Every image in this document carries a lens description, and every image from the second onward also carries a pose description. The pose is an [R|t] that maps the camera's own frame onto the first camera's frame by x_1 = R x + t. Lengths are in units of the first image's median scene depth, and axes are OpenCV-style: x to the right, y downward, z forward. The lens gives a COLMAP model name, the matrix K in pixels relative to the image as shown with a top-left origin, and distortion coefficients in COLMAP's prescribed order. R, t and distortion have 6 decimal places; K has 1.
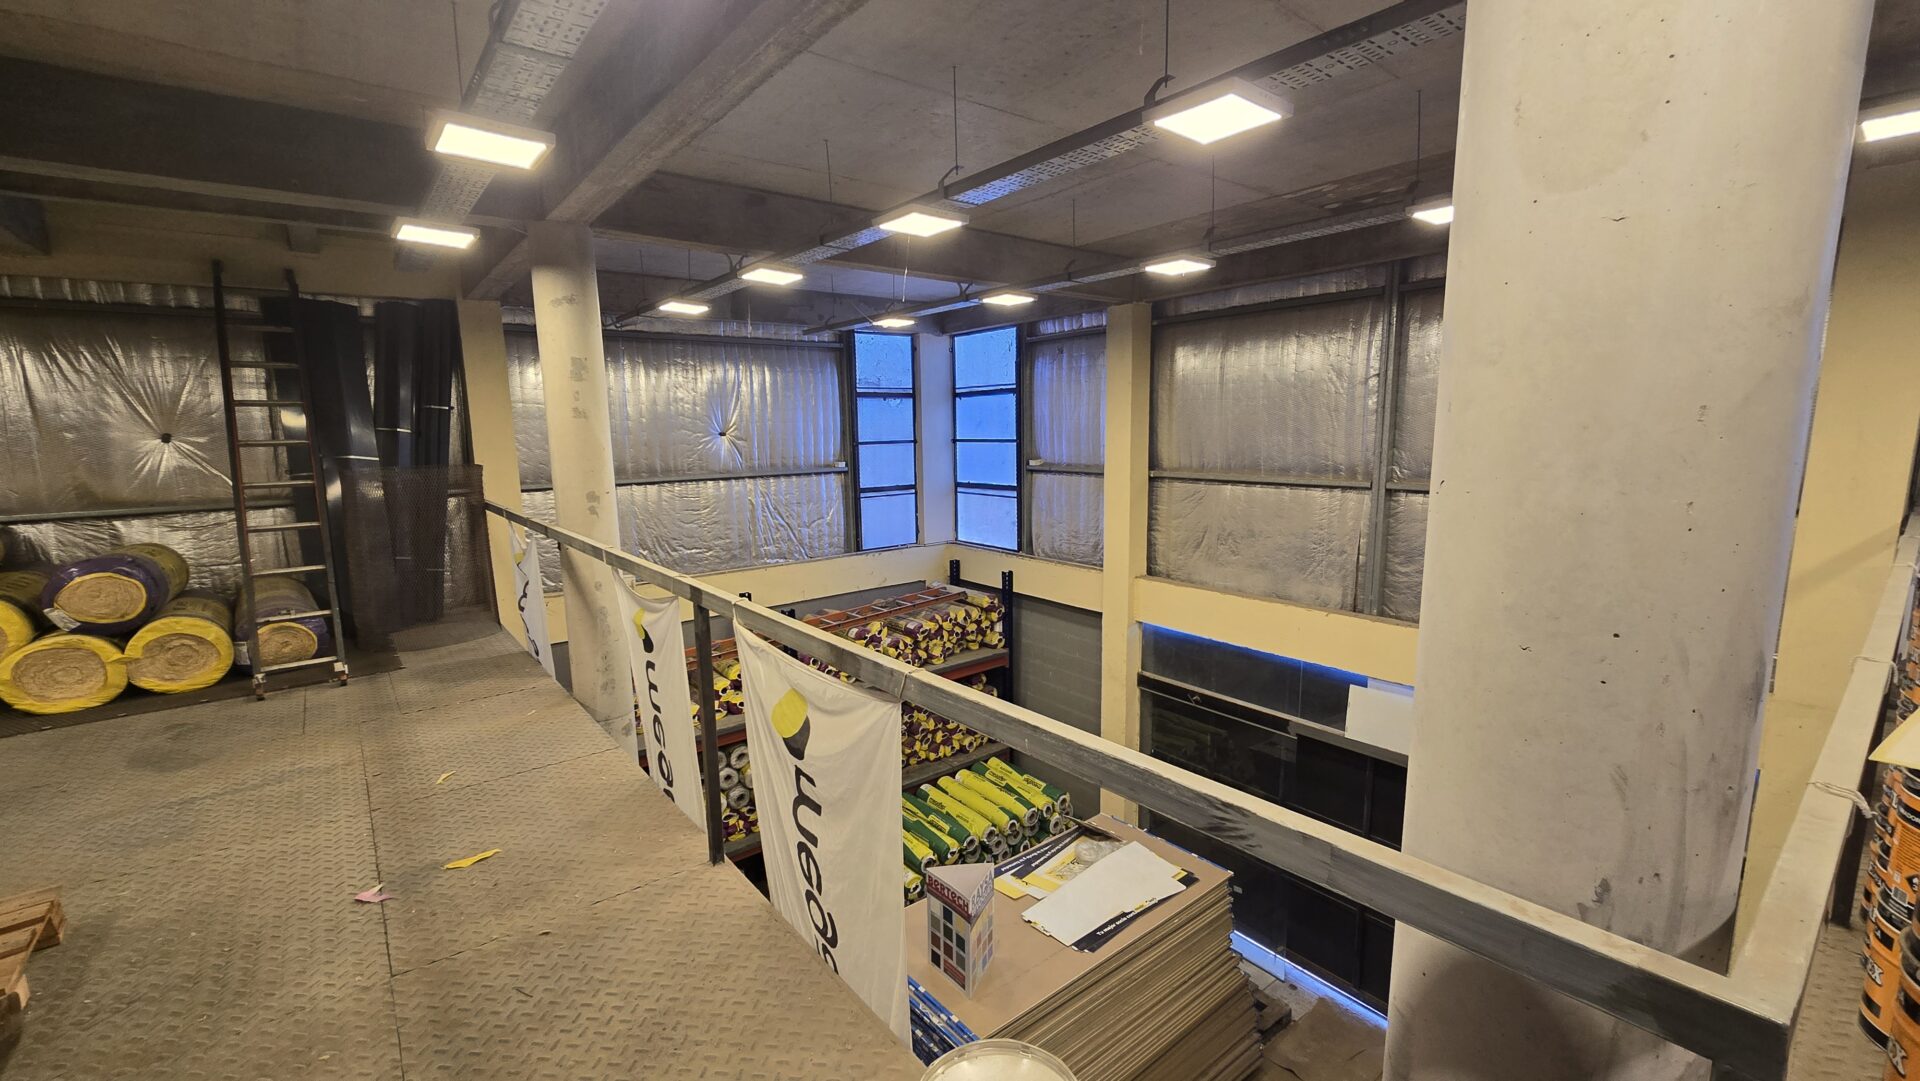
lens RADIAL K [[788.3, 0, 951.8], [0, 788.3, 546.8], [0, 0, 1]] dist [-0.000234, 0.000045]
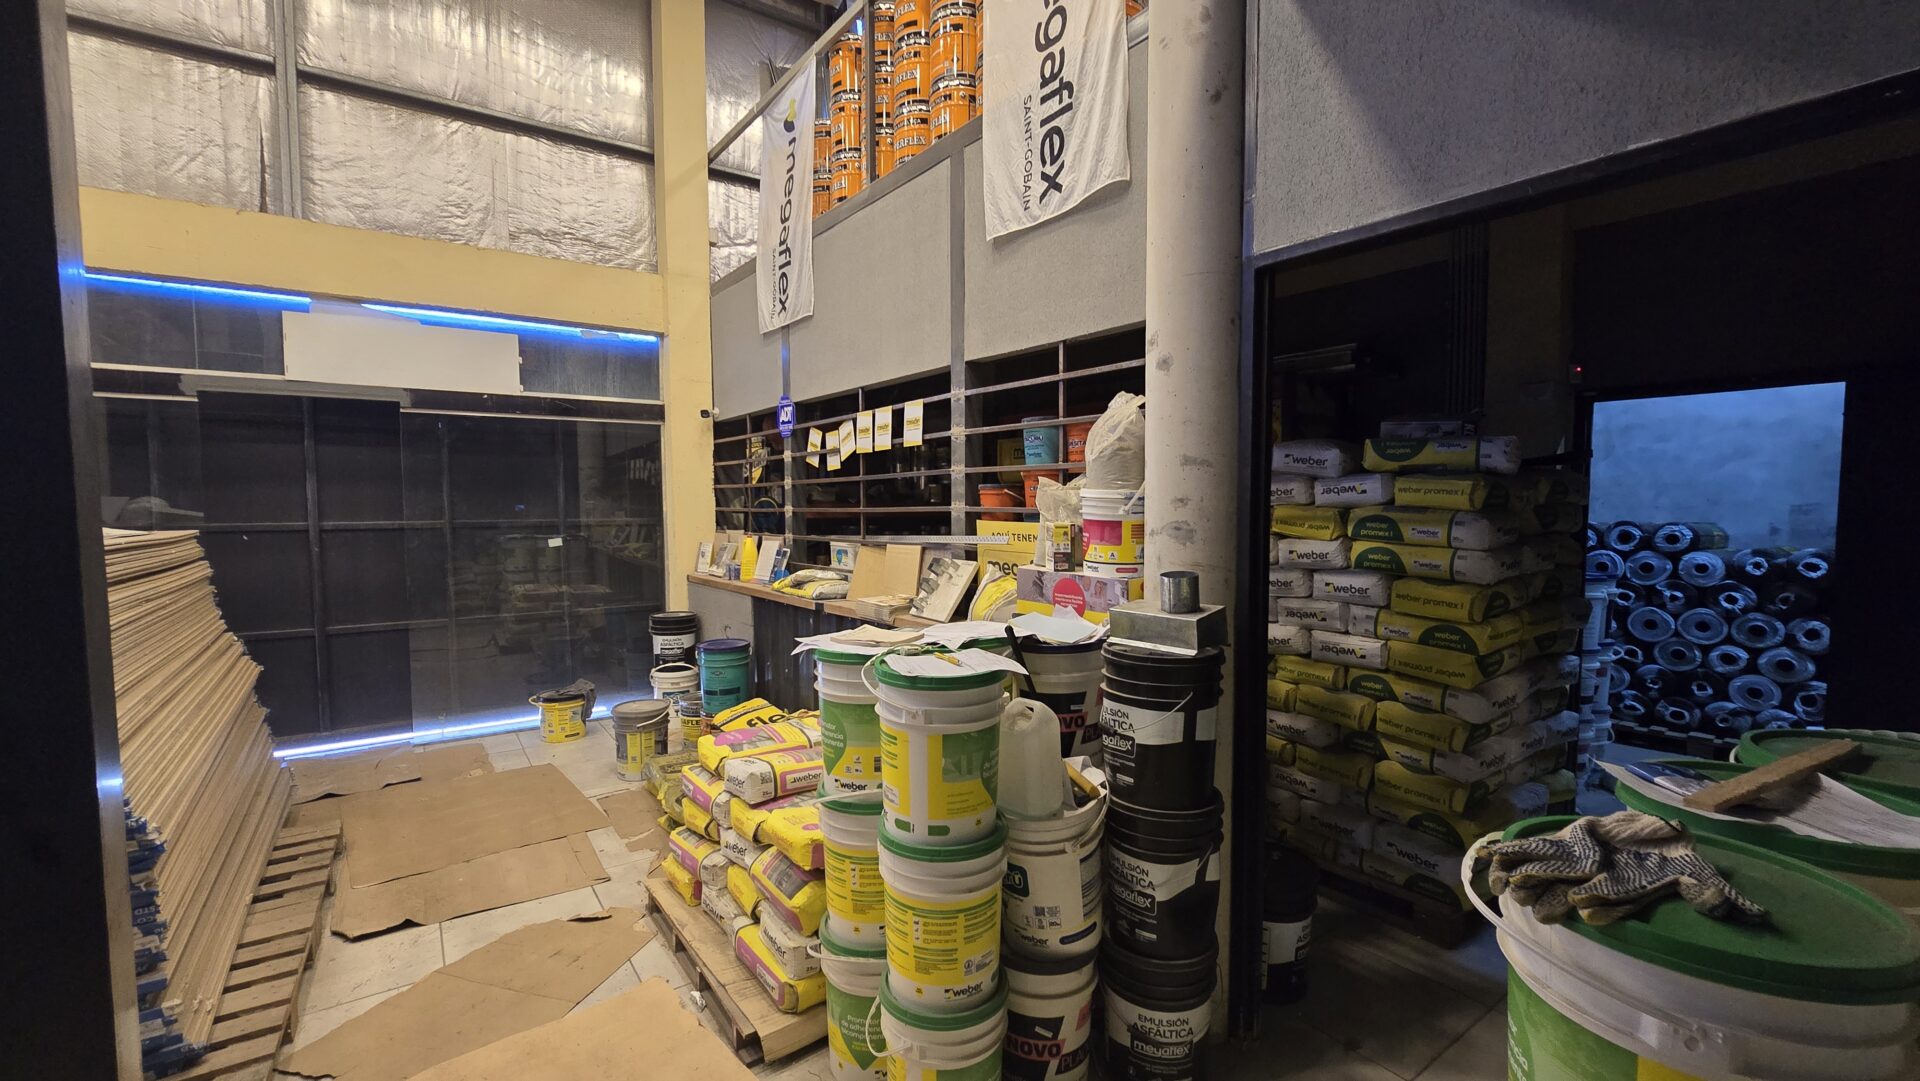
lens RADIAL K [[788.3, 0, 951.8], [0, 788.3, 546.8], [0, 0, 1]] dist [-0.000234, 0.000045]
pose [[0.040638, -0.041992, 0.998291, -0.200853], [0.162397, 0.986109, 0.034869, 0.377705], [-0.985888, 0.160703, 0.046893, 0.270611]]
